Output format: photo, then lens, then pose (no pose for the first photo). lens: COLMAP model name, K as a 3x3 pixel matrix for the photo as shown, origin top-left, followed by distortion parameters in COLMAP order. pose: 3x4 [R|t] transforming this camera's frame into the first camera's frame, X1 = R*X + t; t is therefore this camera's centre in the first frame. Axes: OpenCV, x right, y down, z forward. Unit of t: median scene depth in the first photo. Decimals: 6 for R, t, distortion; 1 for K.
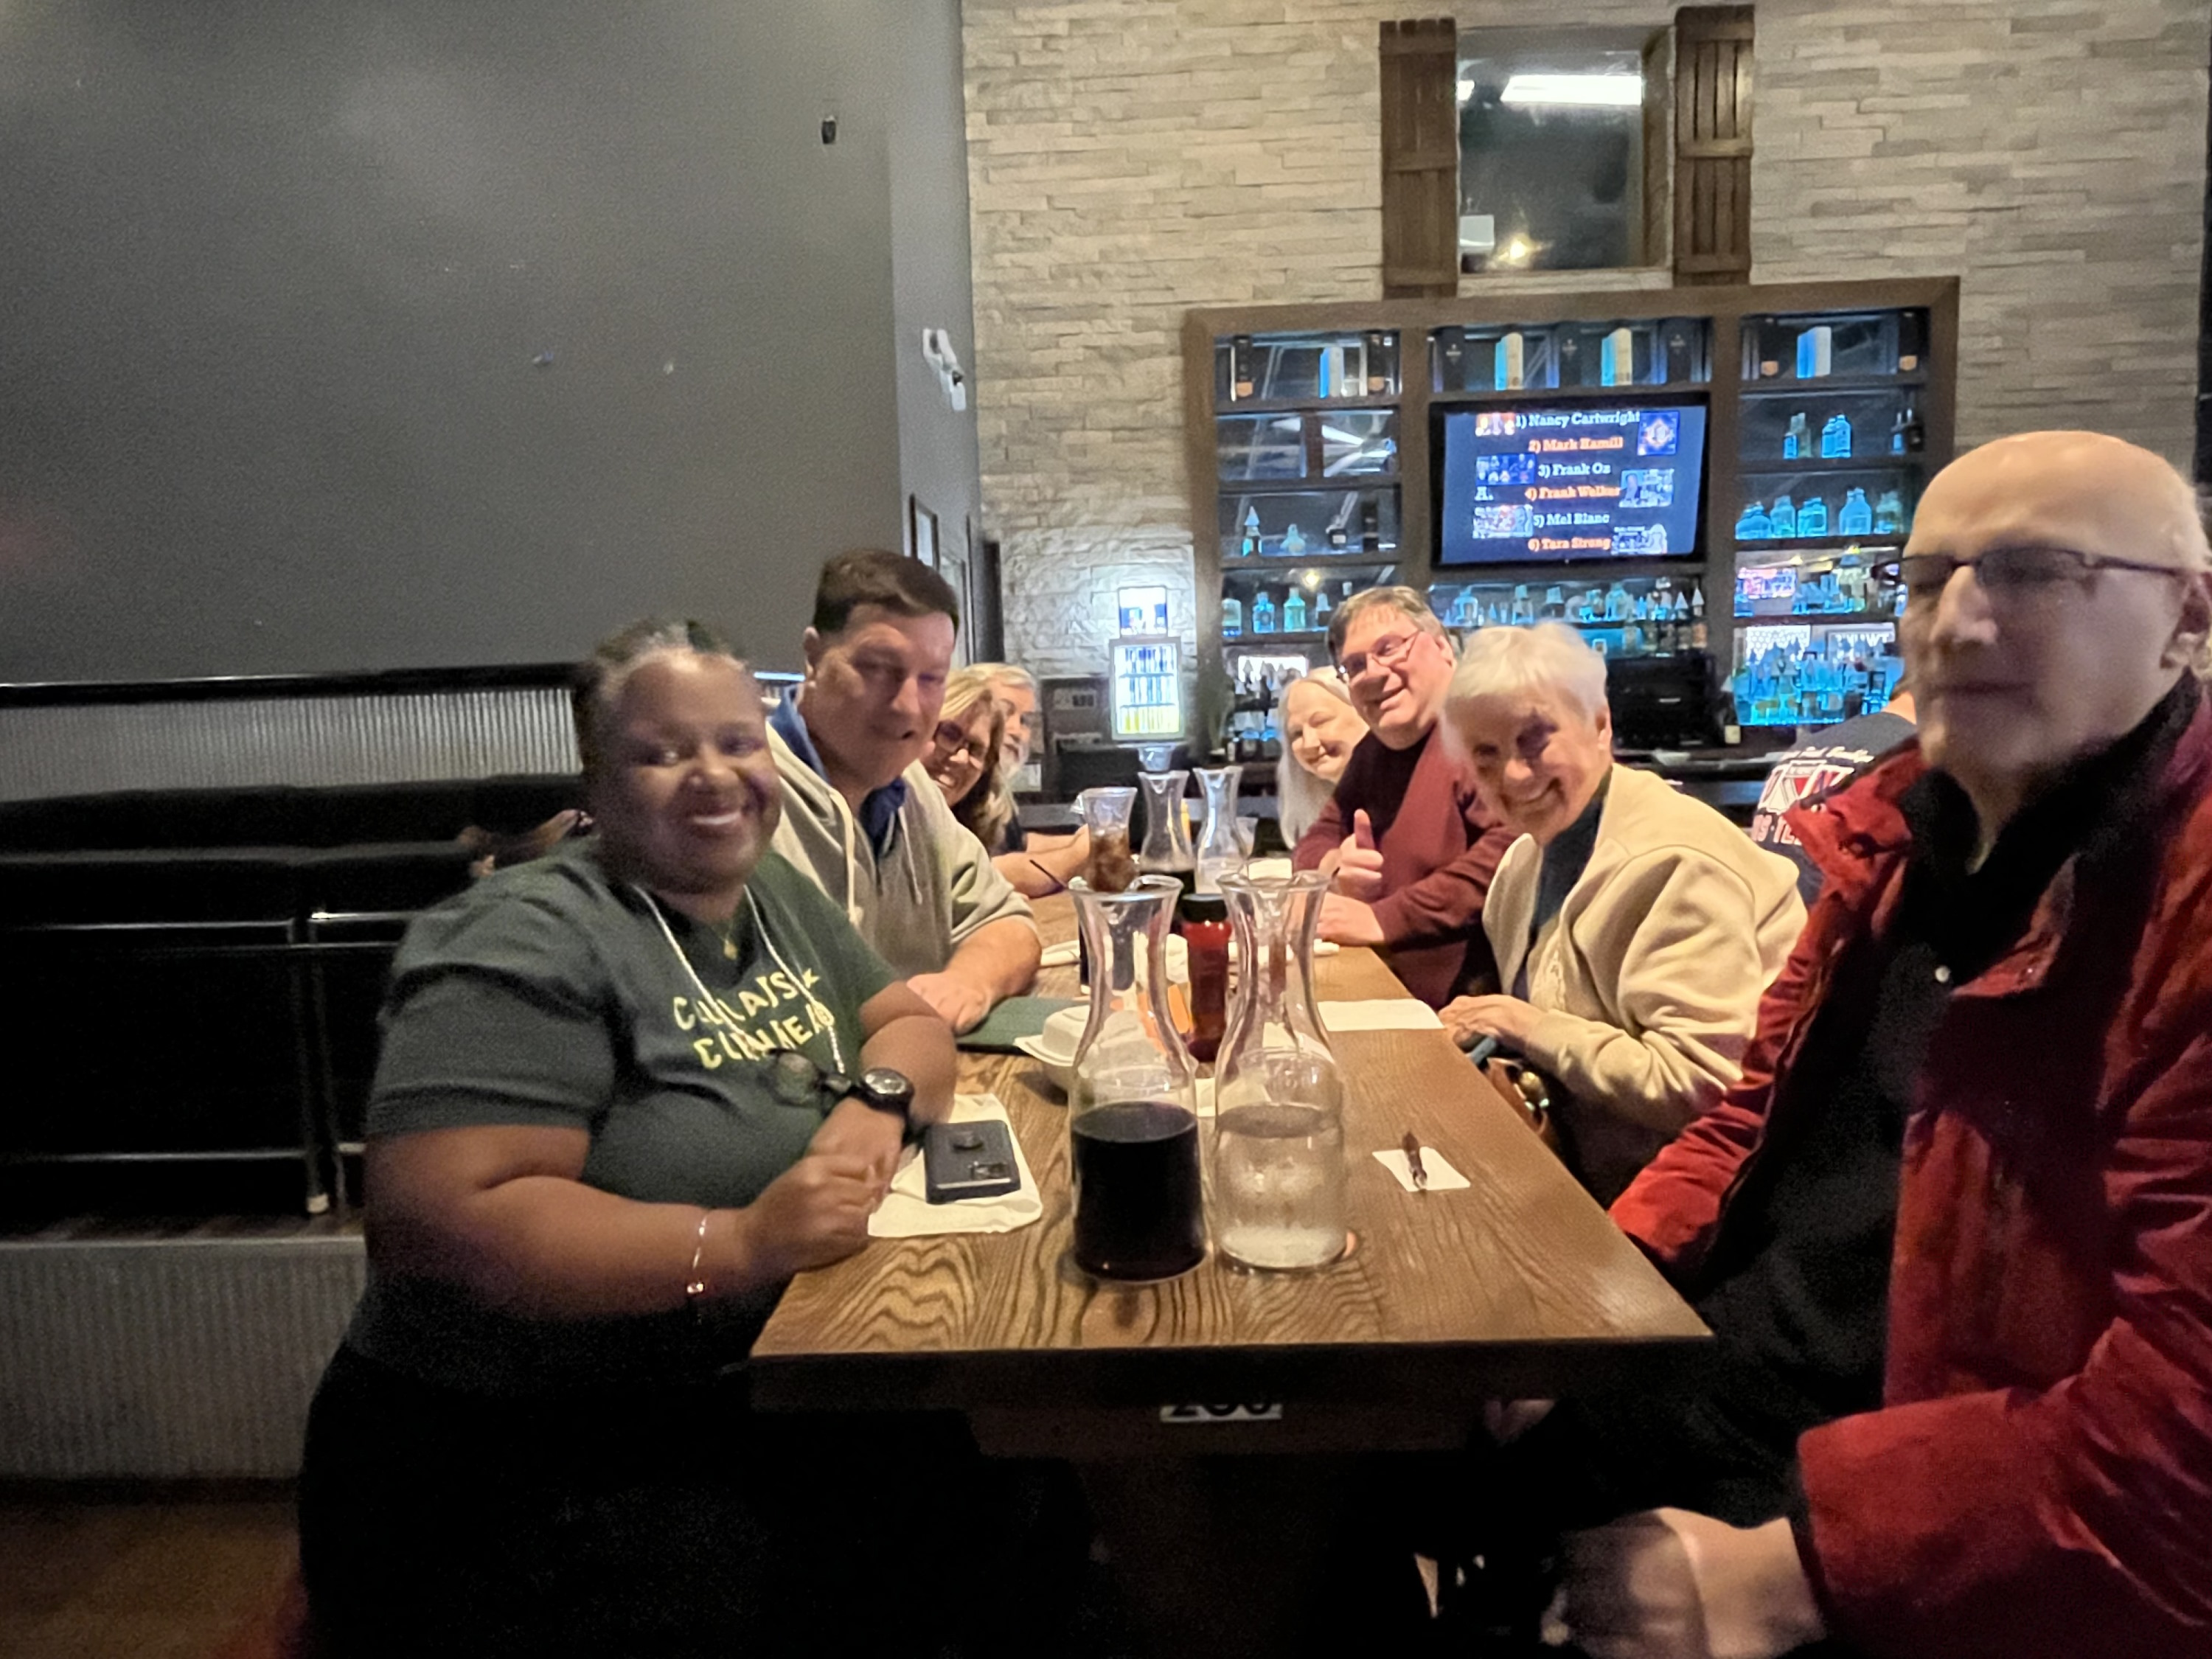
lens RADIAL K [[1348.8, 0, 1094.5], [0, 1348.8, 820.9], [0, 0, 1]] dist [0.000177, -0.001219]
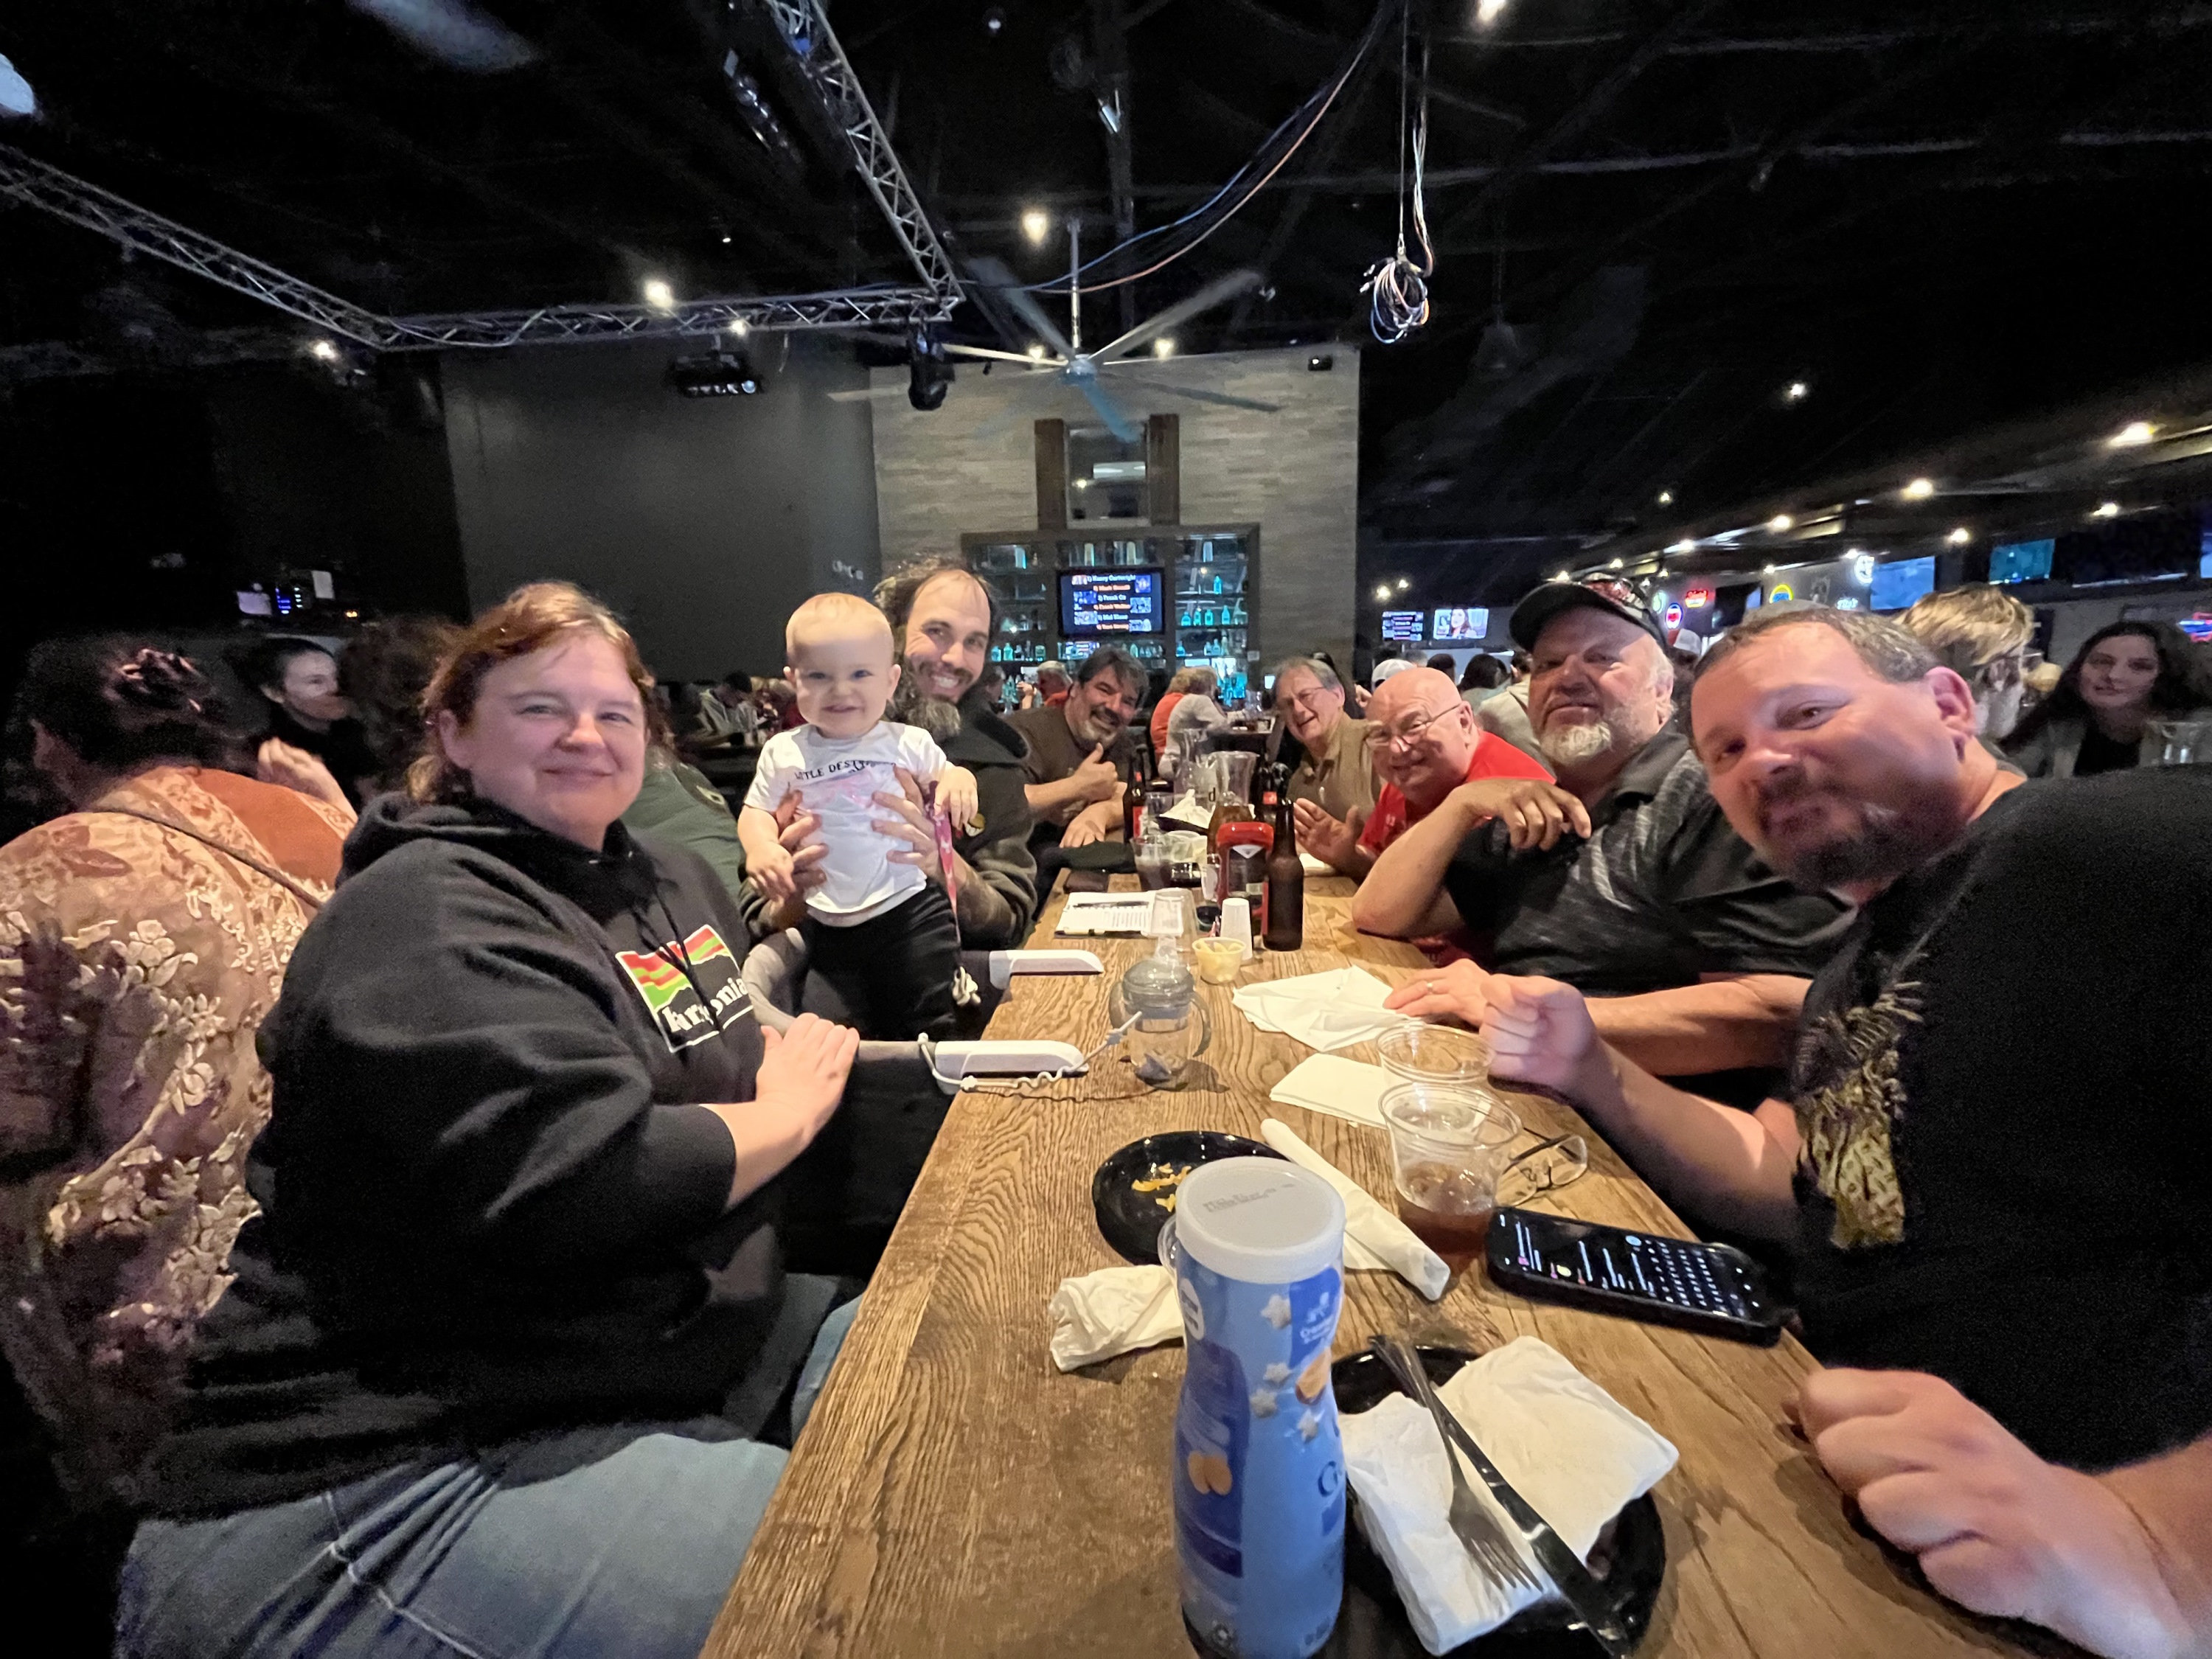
lens RADIAL K [[902.5, 0, 1101.0], [0, 902.5, 833.6], [0, 0, 1]] dist [-0.002456, 0.000030]
pose [[0.999778, 0.008892, -0.019087, 0.371027], [-0.007523, 0.997472, 0.070657, 0.065225], [0.019667, -0.070498, 0.997318, -0.739743]]
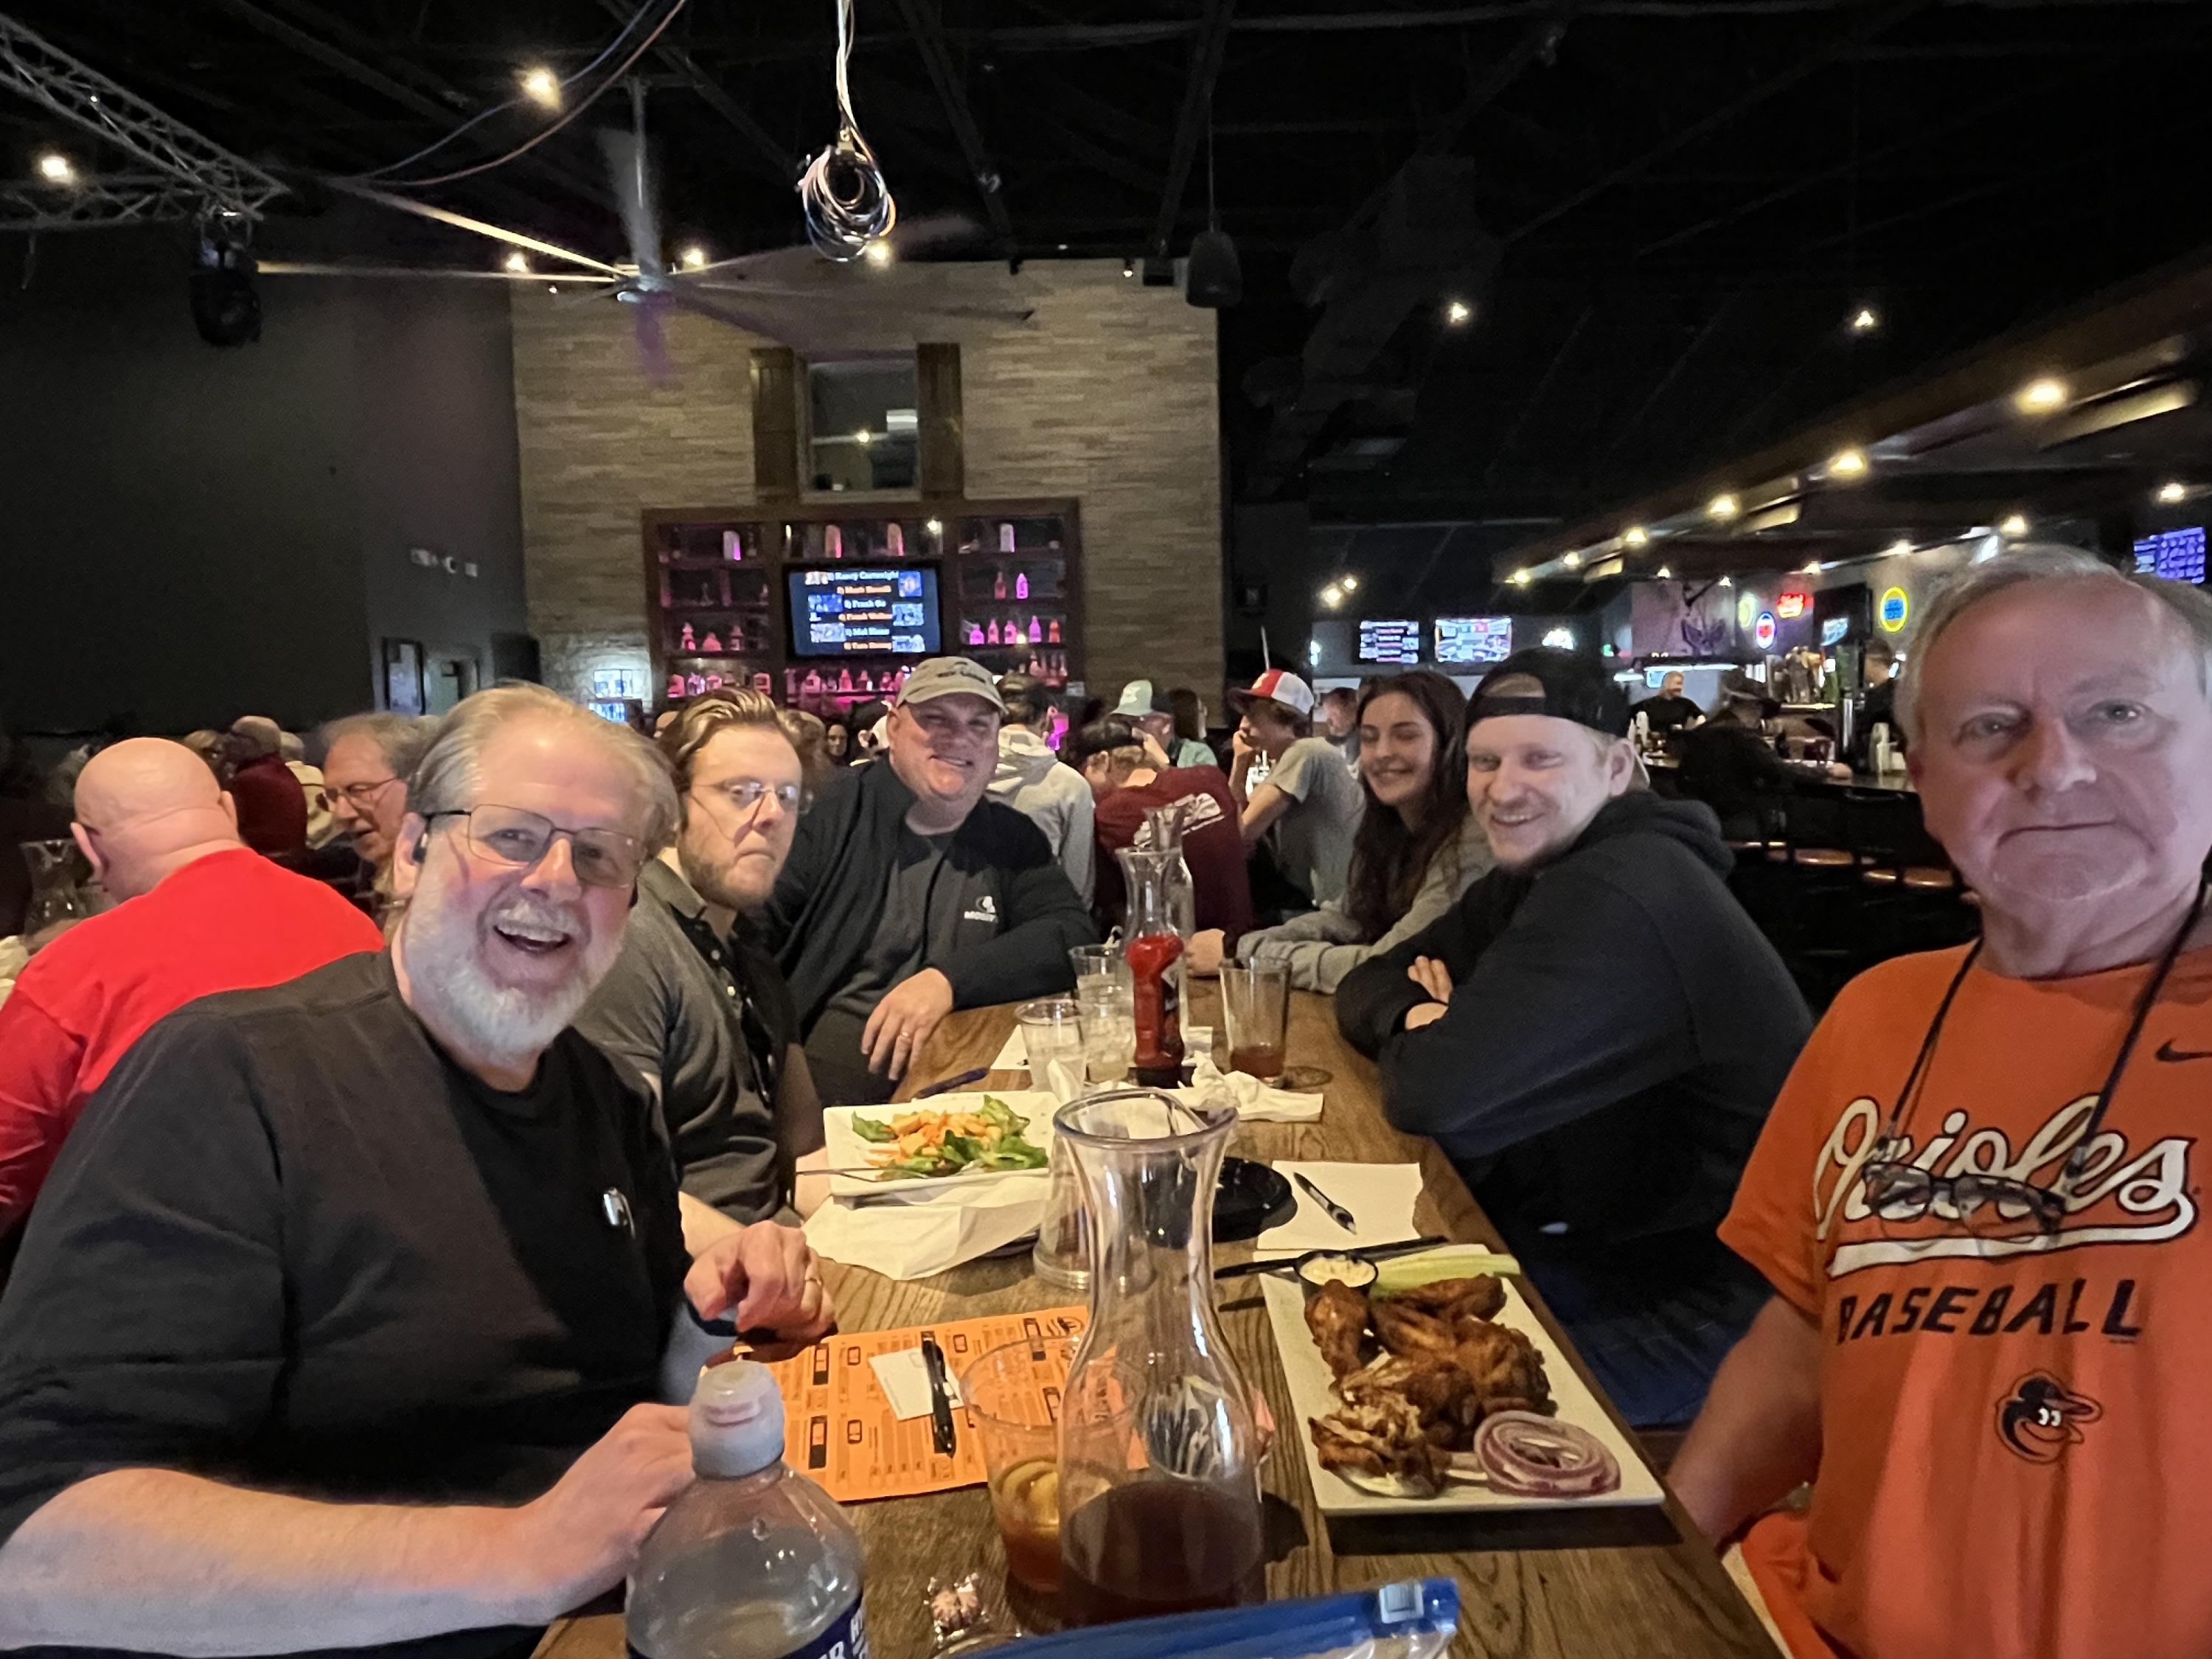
lens RADIAL K [[1348.8, 0, 1094.5], [0, 1348.8, 820.9], [0, 0, 1]] dist [0.000177, -0.001219]
pose [[0.999846, 0.007289, 0.015967, 0.624025], [-0.006996, 0.999808, -0.018305, 0.048094], [-0.016097, 0.018191, 0.999705, -0.731086]]
